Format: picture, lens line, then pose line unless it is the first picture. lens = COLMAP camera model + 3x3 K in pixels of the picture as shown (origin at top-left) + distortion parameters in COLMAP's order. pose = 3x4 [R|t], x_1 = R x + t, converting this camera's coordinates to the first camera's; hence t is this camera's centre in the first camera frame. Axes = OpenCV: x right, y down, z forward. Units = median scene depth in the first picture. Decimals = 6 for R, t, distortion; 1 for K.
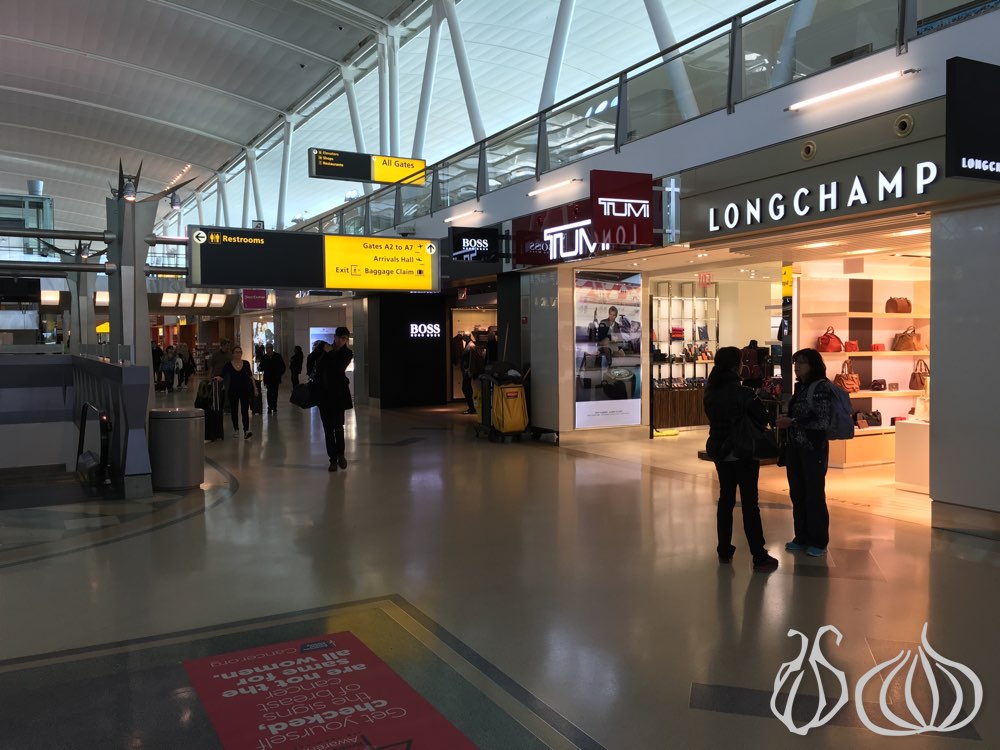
lens RADIAL K [[839.4, 0, 504.7], [0, 839.4, 371.7], [0, 0, 1]] dist [0.015543, -0.009893]
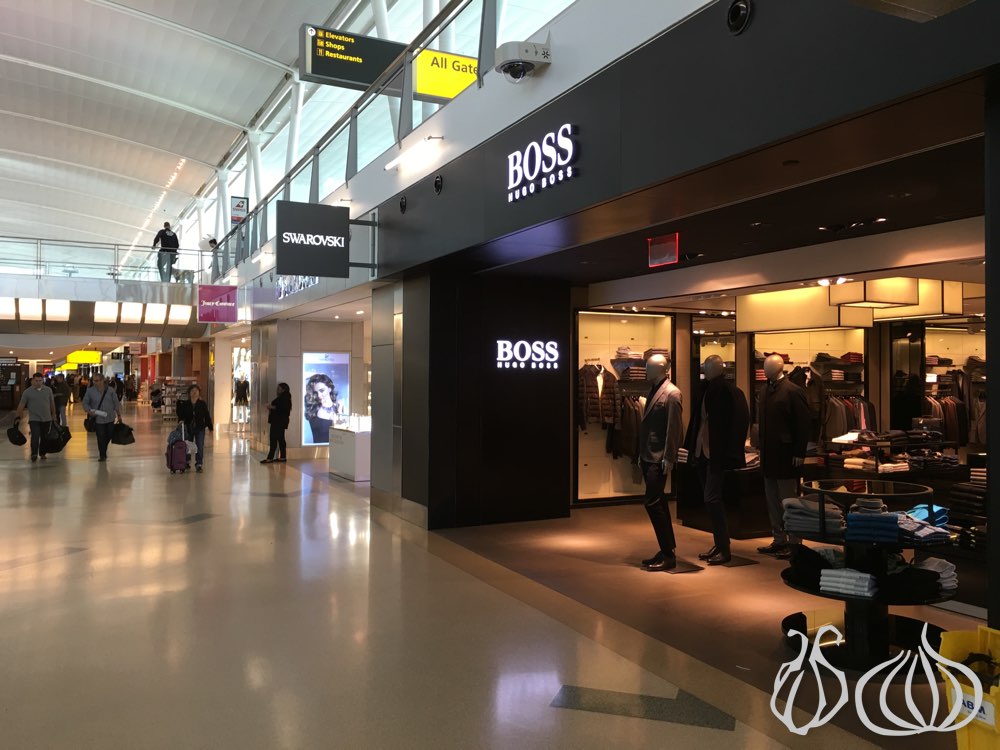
lens RADIAL K [[839.4, 0, 495.7], [0, 839.4, 373.6], [0, 0, 1]] dist [0.015543, -0.009893]
pose [[0.999018, 0.011639, -0.042747, -0.079230], [-0.013436, 0.999028, -0.041981, -0.016707], [0.042216, 0.042514, 0.998204, 0.467006]]
